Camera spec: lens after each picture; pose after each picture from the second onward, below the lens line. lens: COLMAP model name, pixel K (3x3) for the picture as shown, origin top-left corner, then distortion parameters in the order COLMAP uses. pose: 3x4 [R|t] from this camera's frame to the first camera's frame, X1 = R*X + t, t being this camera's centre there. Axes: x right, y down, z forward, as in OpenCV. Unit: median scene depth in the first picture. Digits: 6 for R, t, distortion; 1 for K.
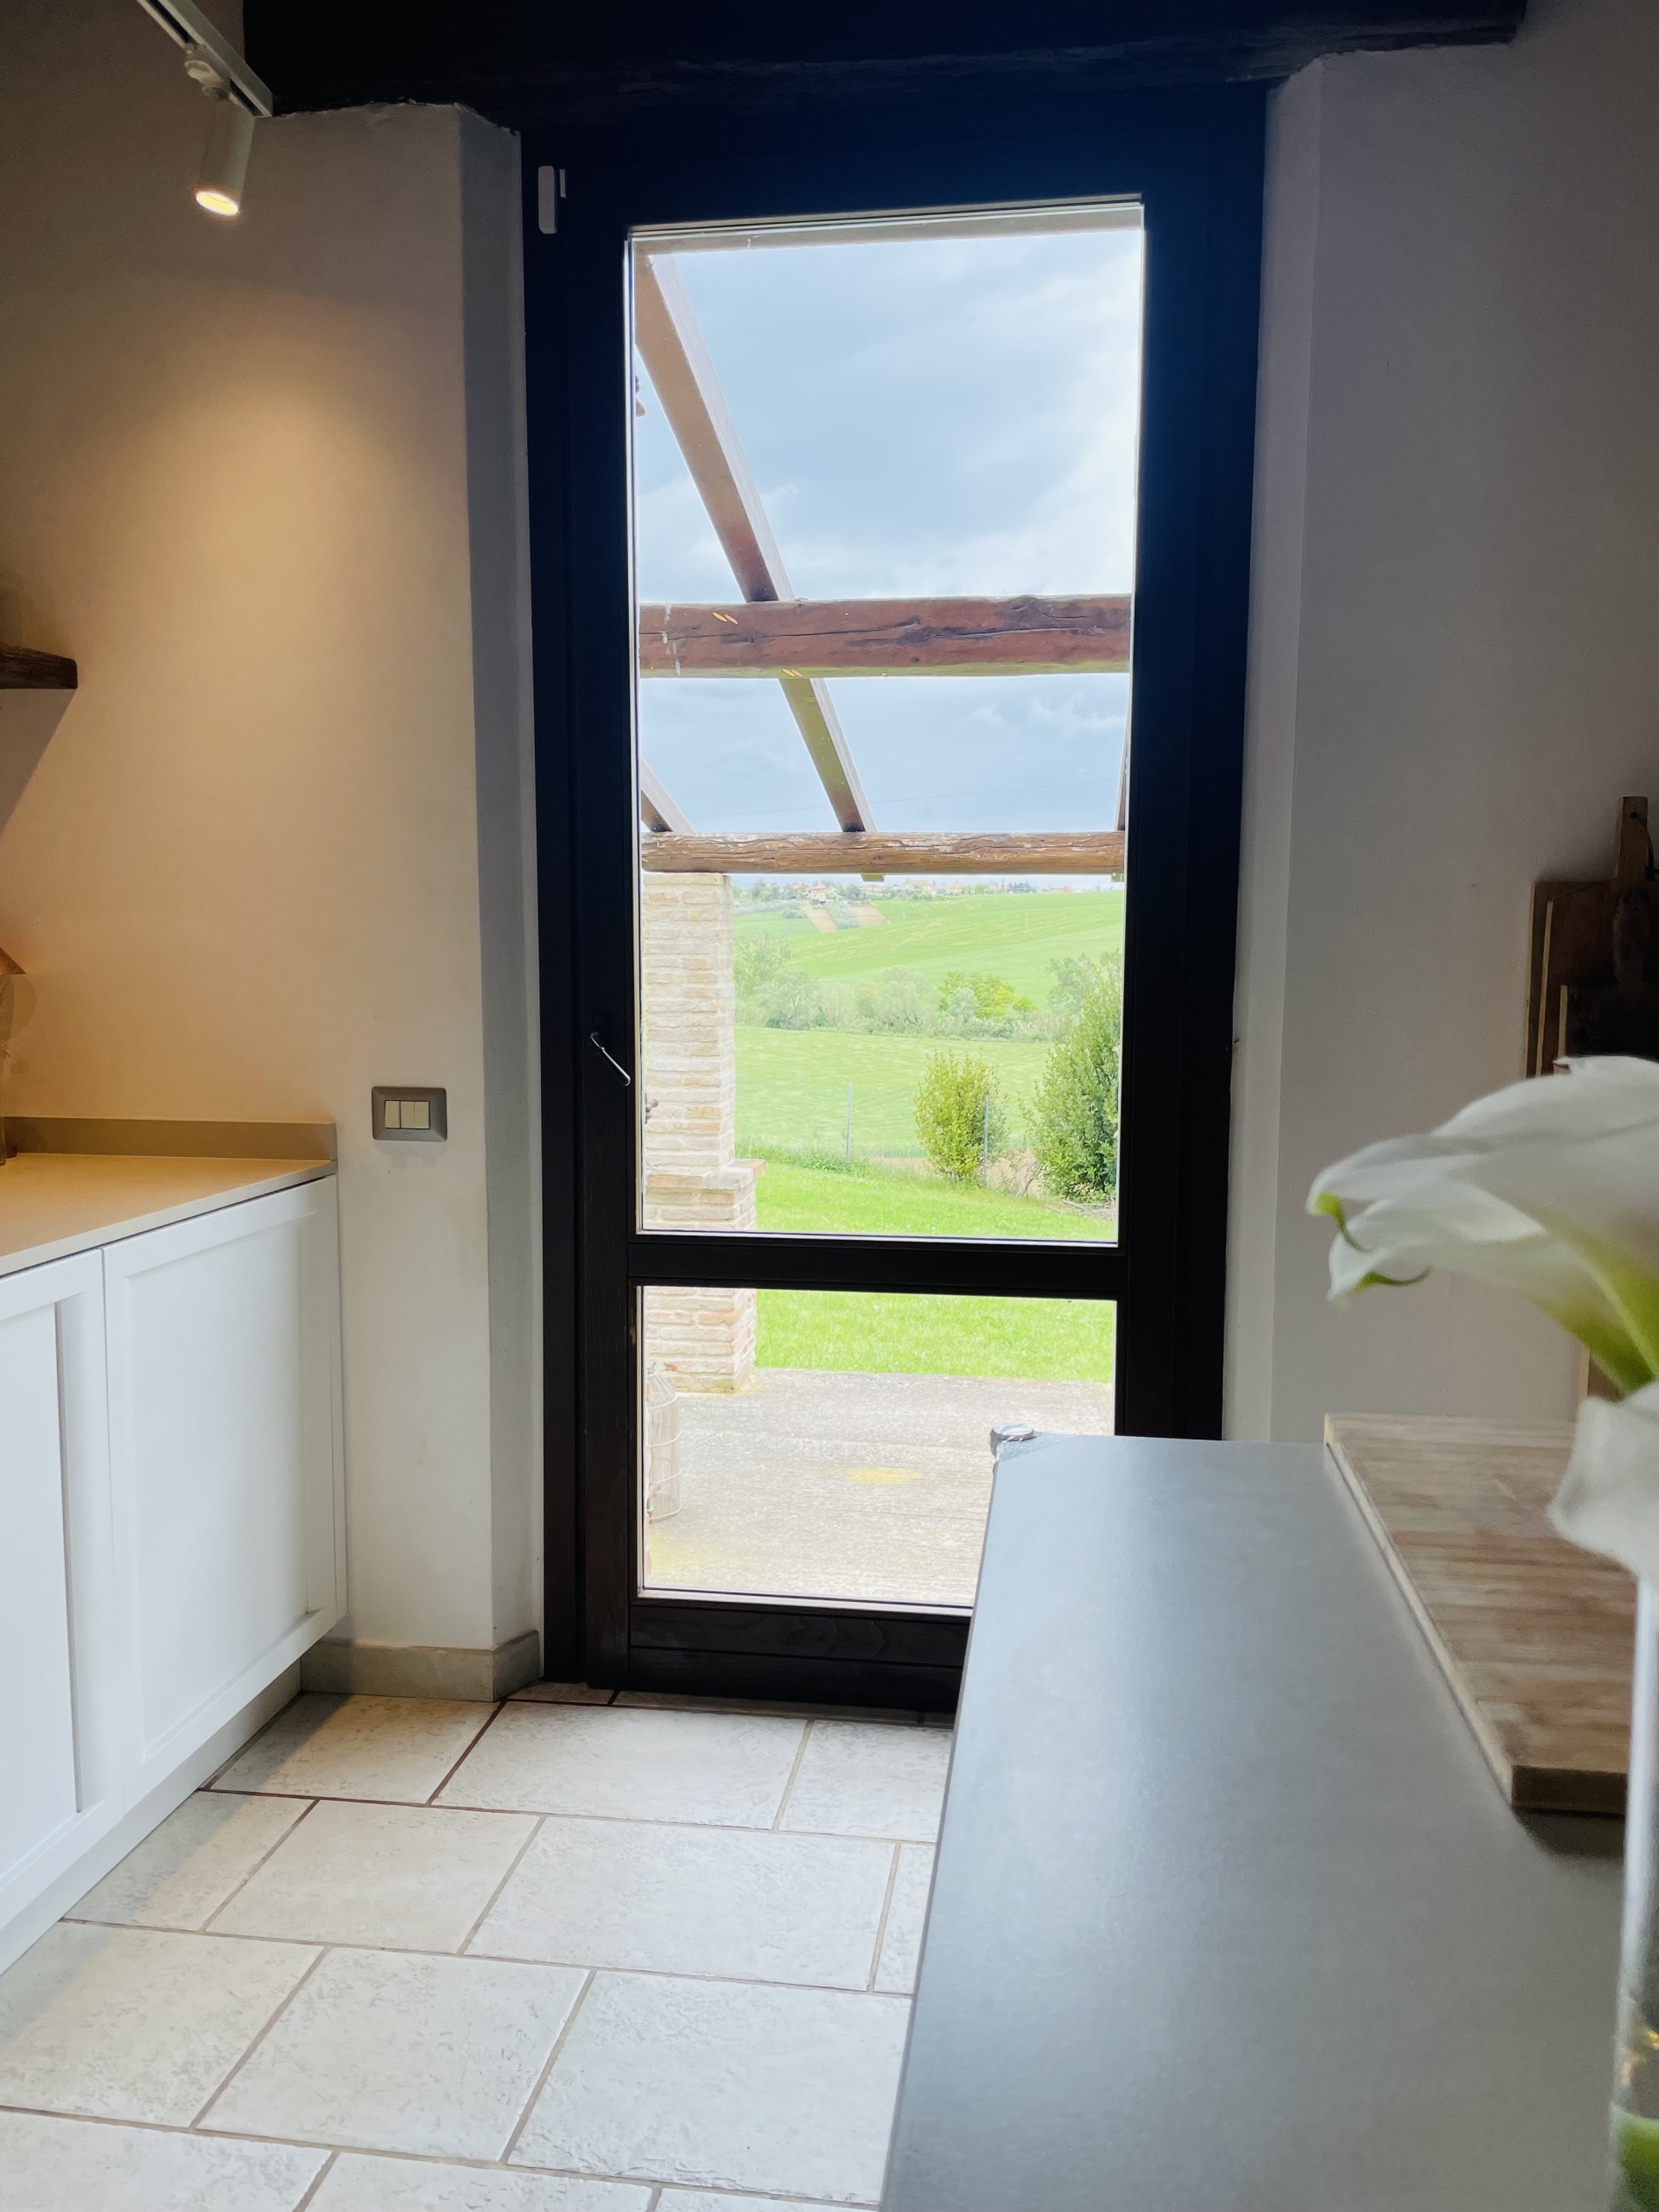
lens RADIAL K [[1681.2, 0, 845.0], [0, 1681.2, 1127.3], [0, 0, 1]] dist [0.076105, -0.103738]
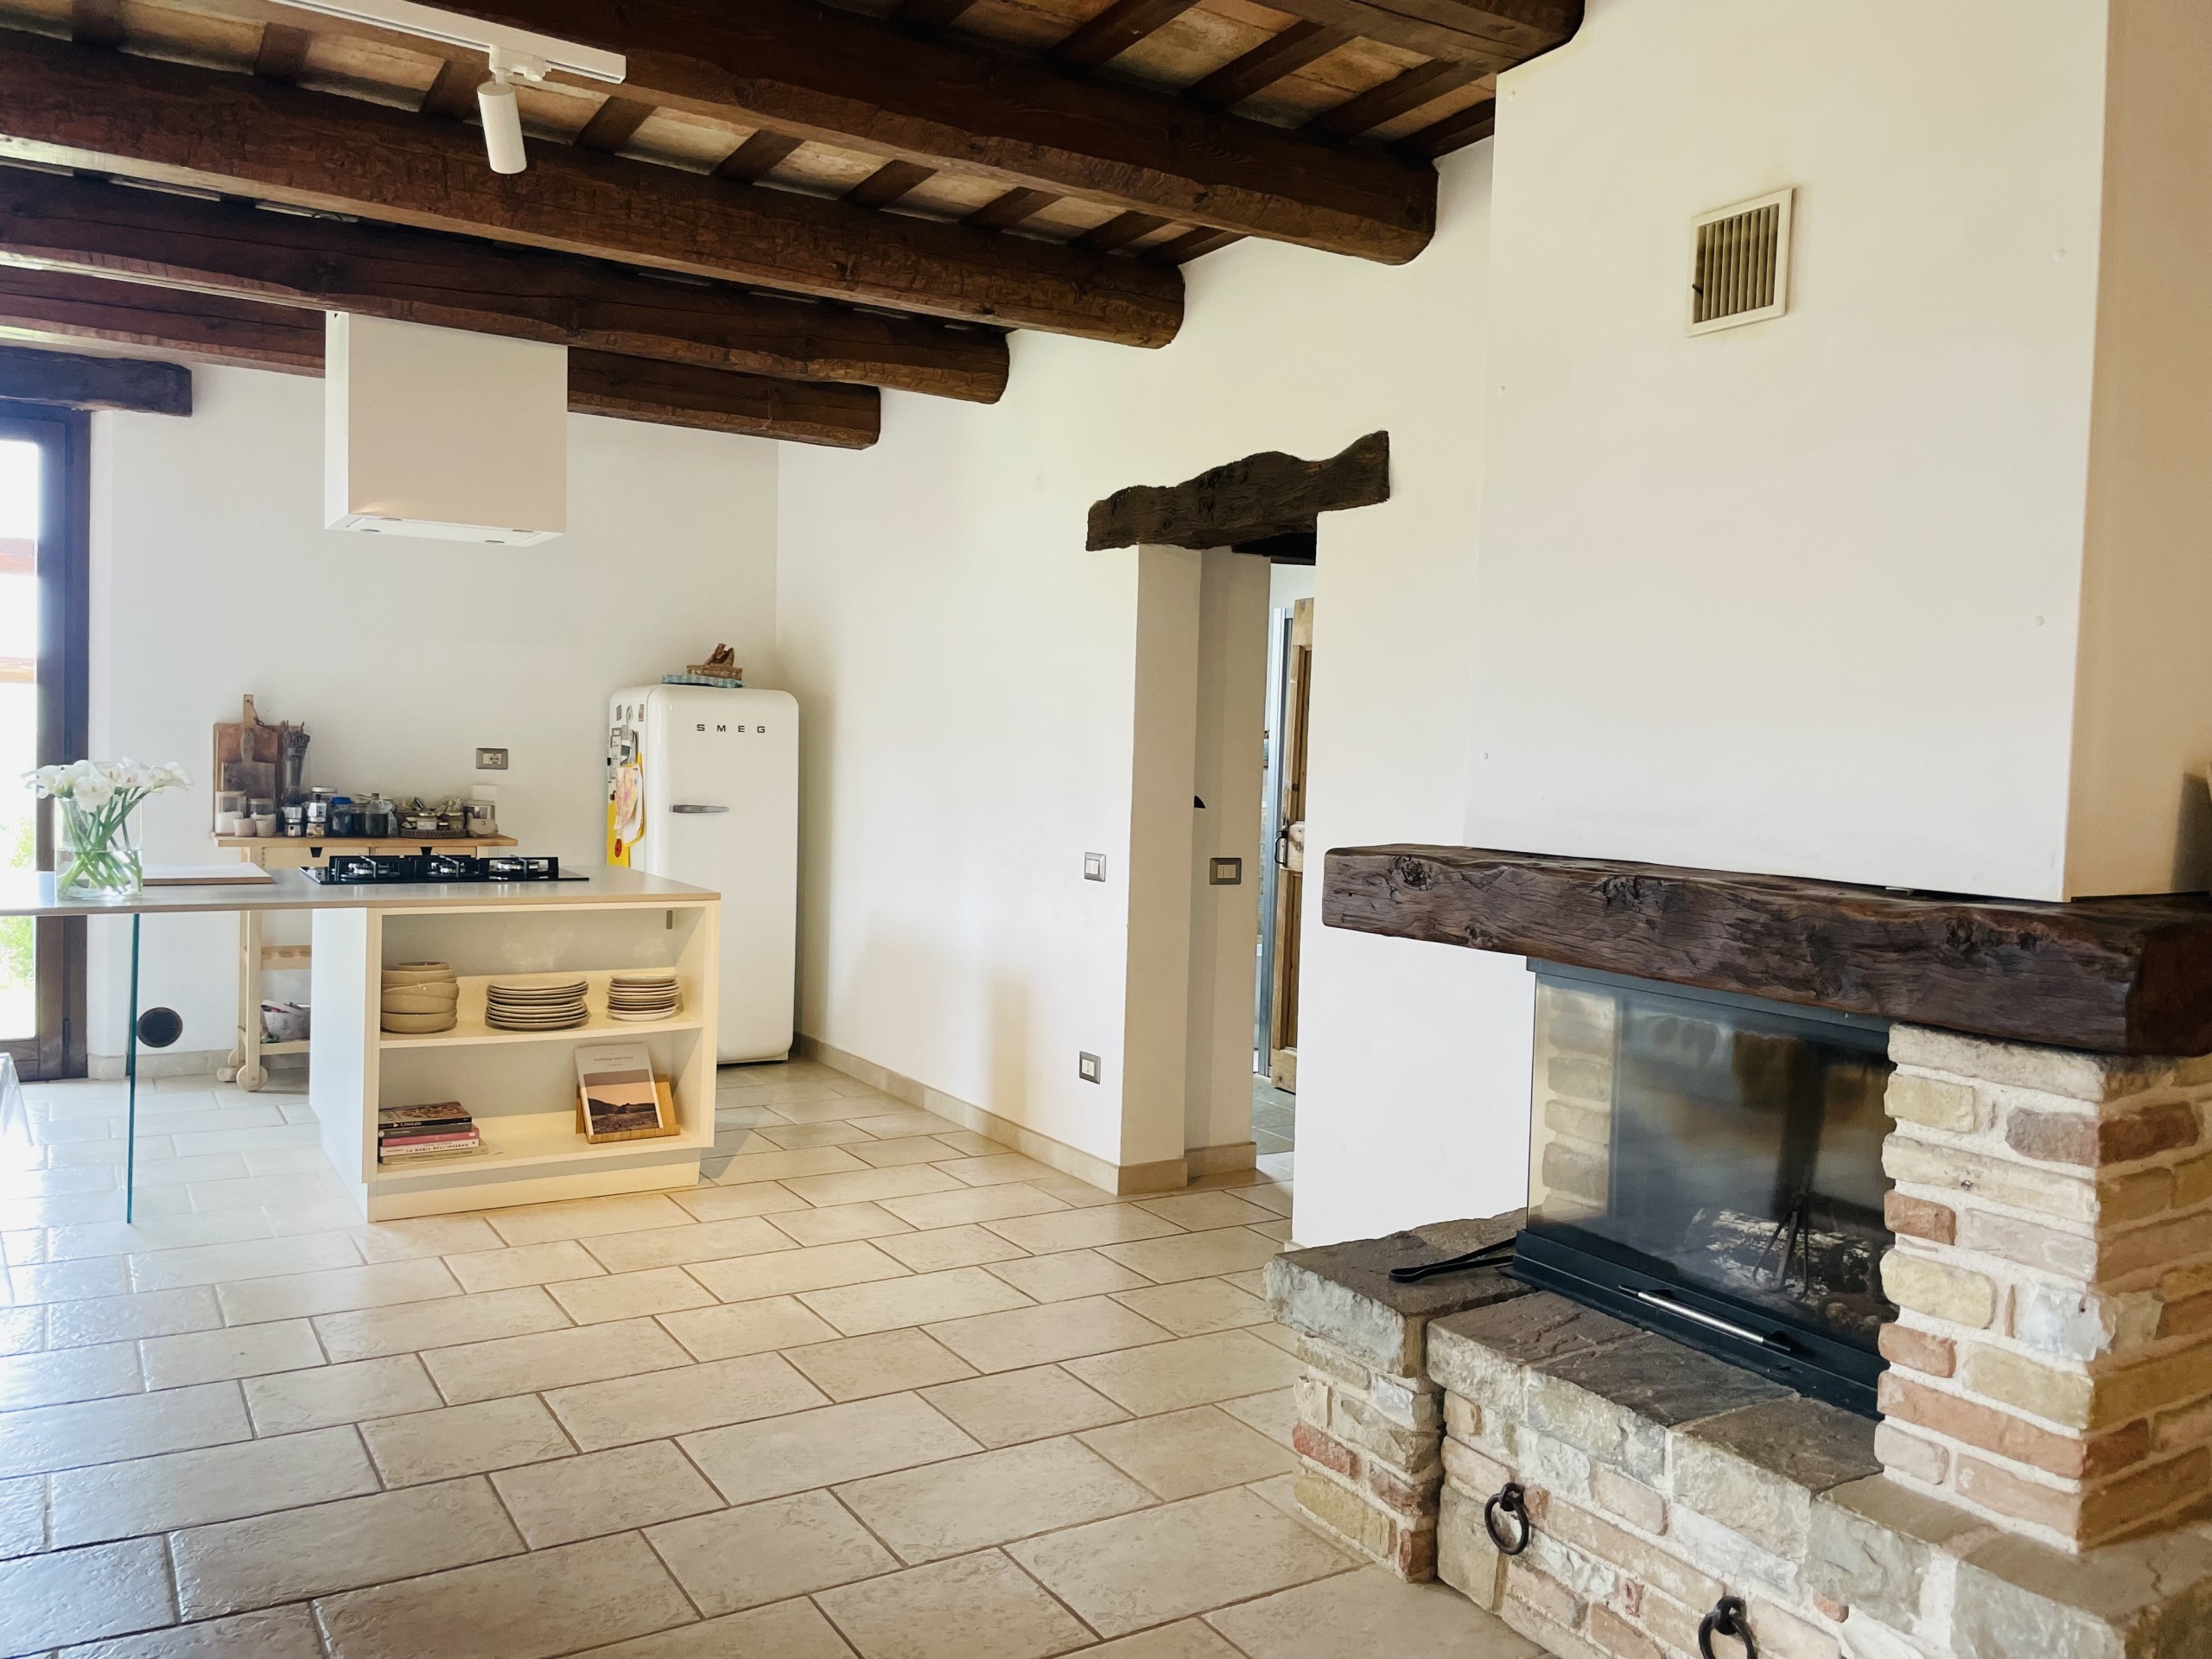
lens RADIAL K [[1685.6, 0, 1080.8], [0, 1685.6, 815.5], [0, 0, 1]] dist [0.091291, -0.118713]
pose [[0.779499, -0.006247, 0.626372, -0.190624], [0.042763, 0.998148, -0.043261, 0.154588], [-0.624942, 0.060507, 0.778323, -1.710611]]
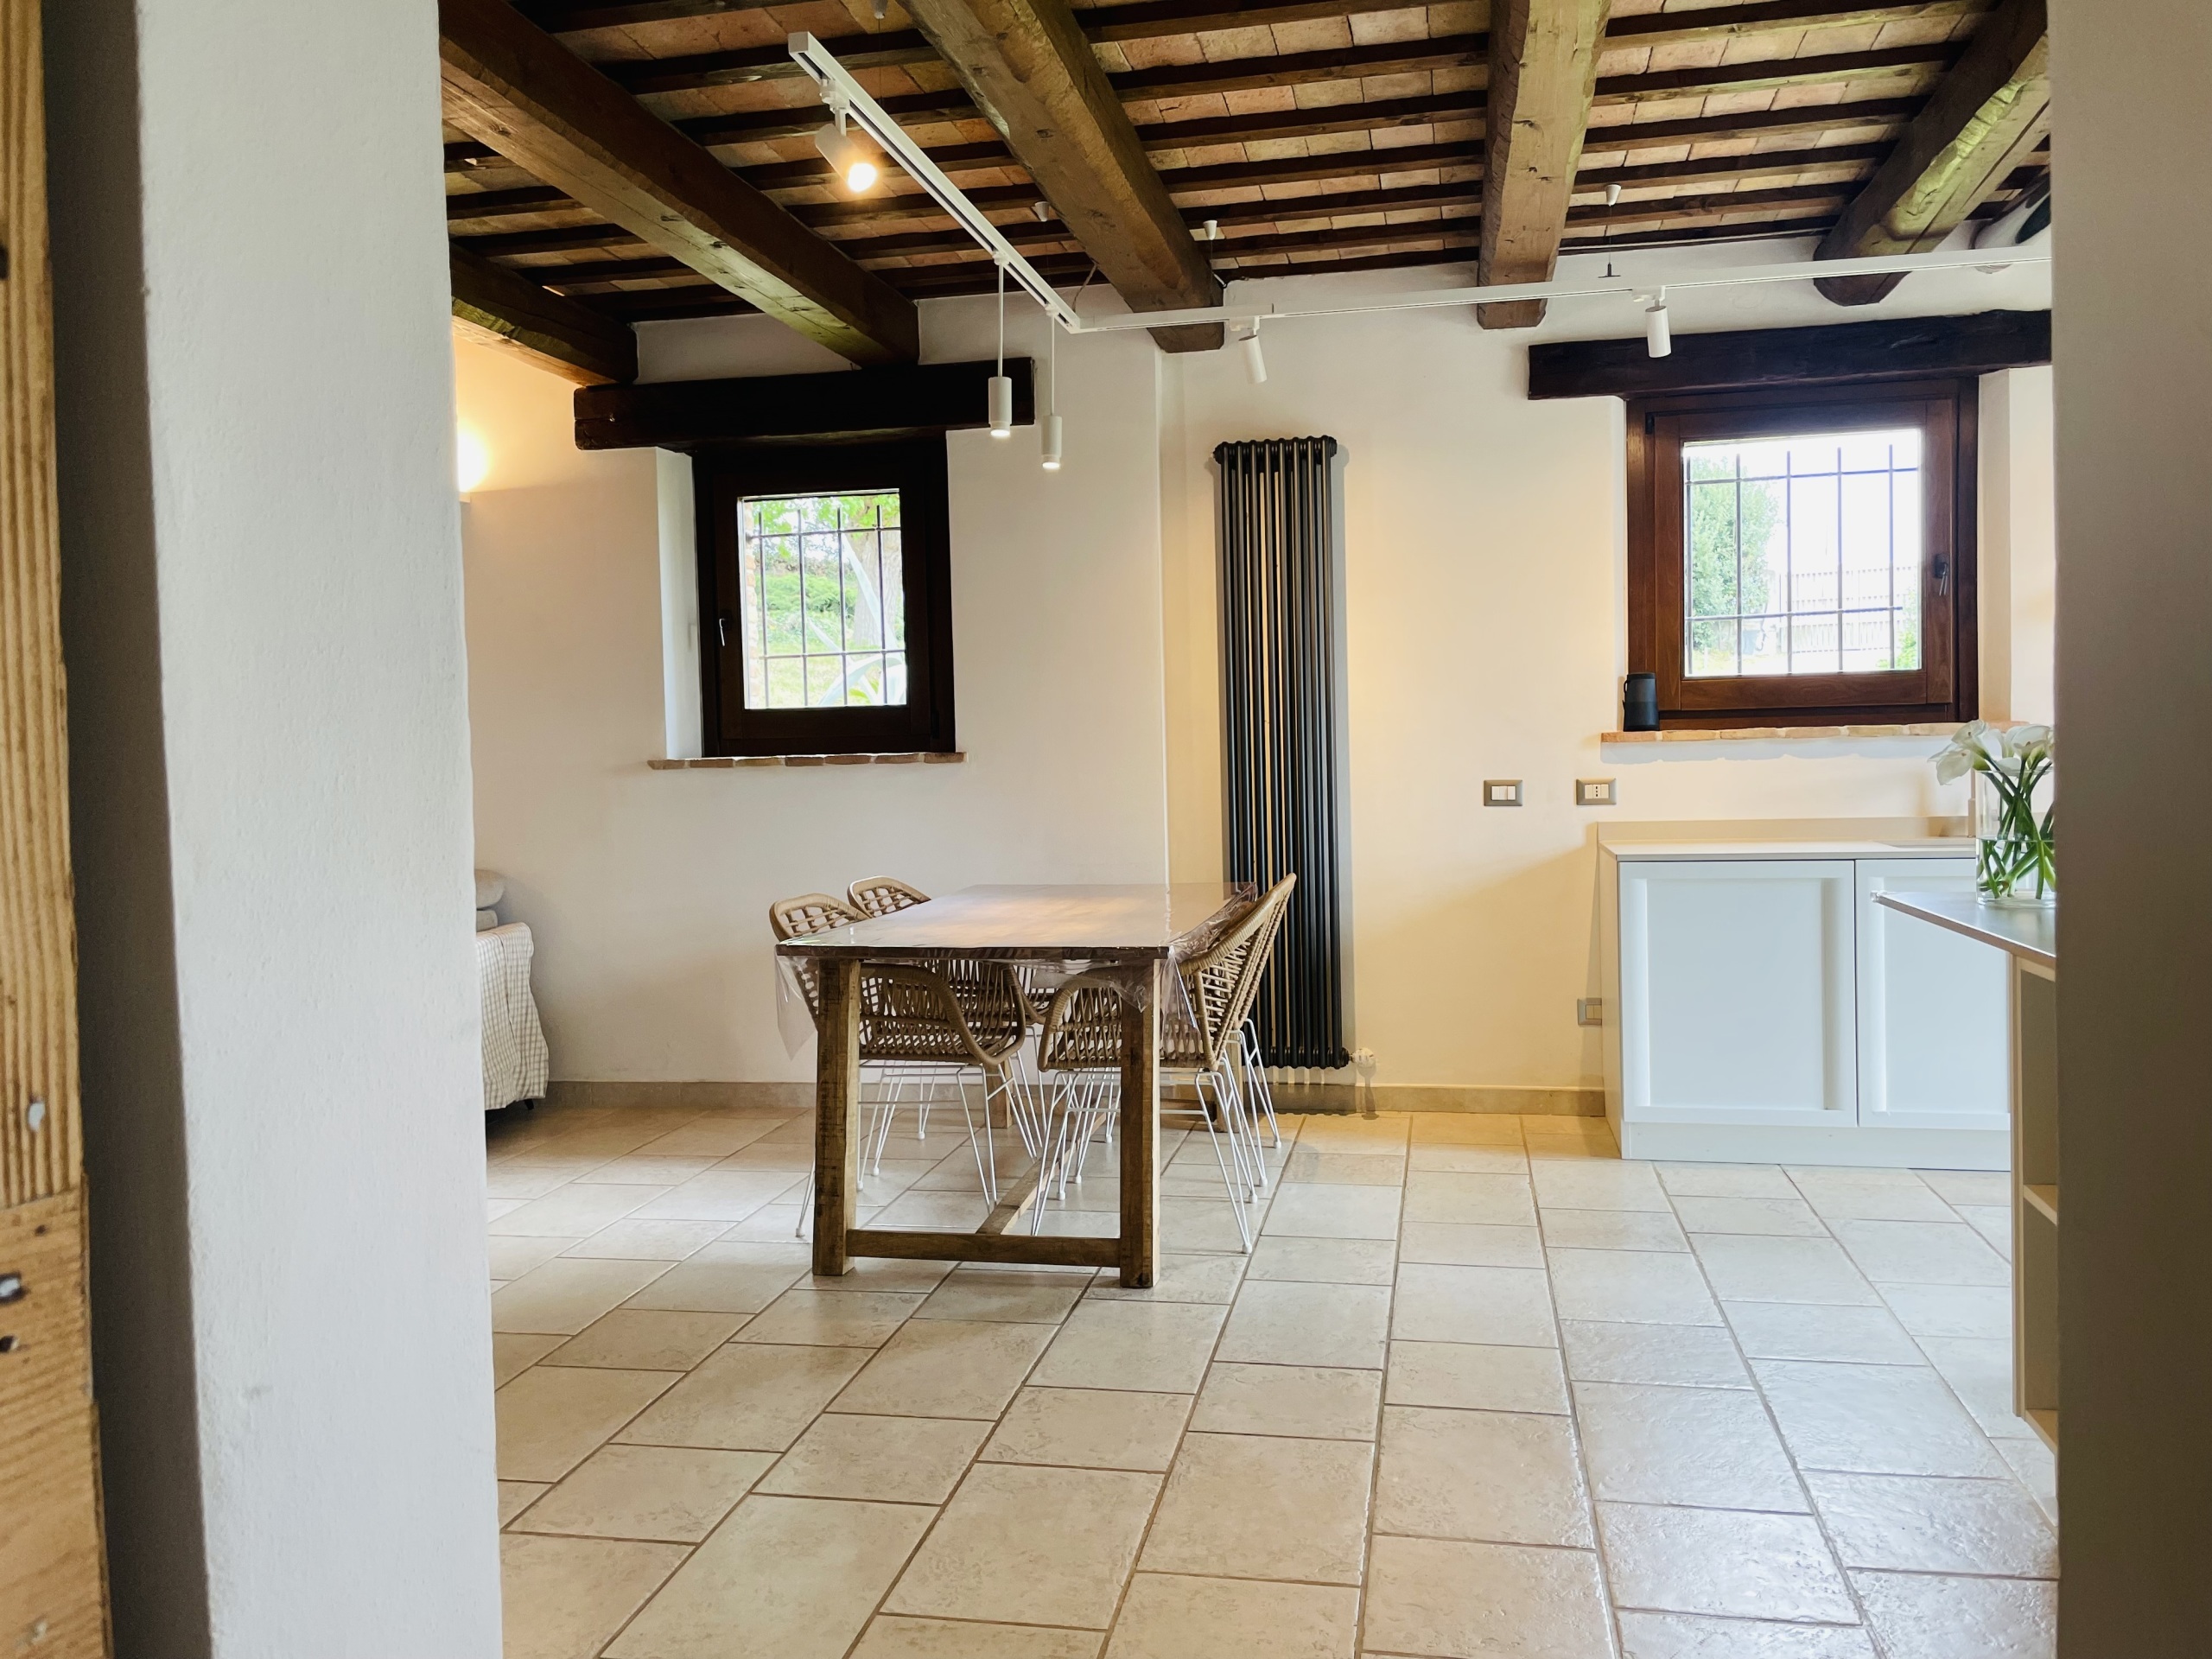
lens RADIAL K [[1683.5, 0, 1109.9], [0, 1683.5, 815.9], [0, 0, 1]] dist [0.090213, -0.121599]
pose [[-0.061493, 0.037450, -0.997405, 1.252186], [-0.084126, 0.995545, 0.042567, 0.070036], [0.994556, 0.086525, -0.058068, -0.507737]]
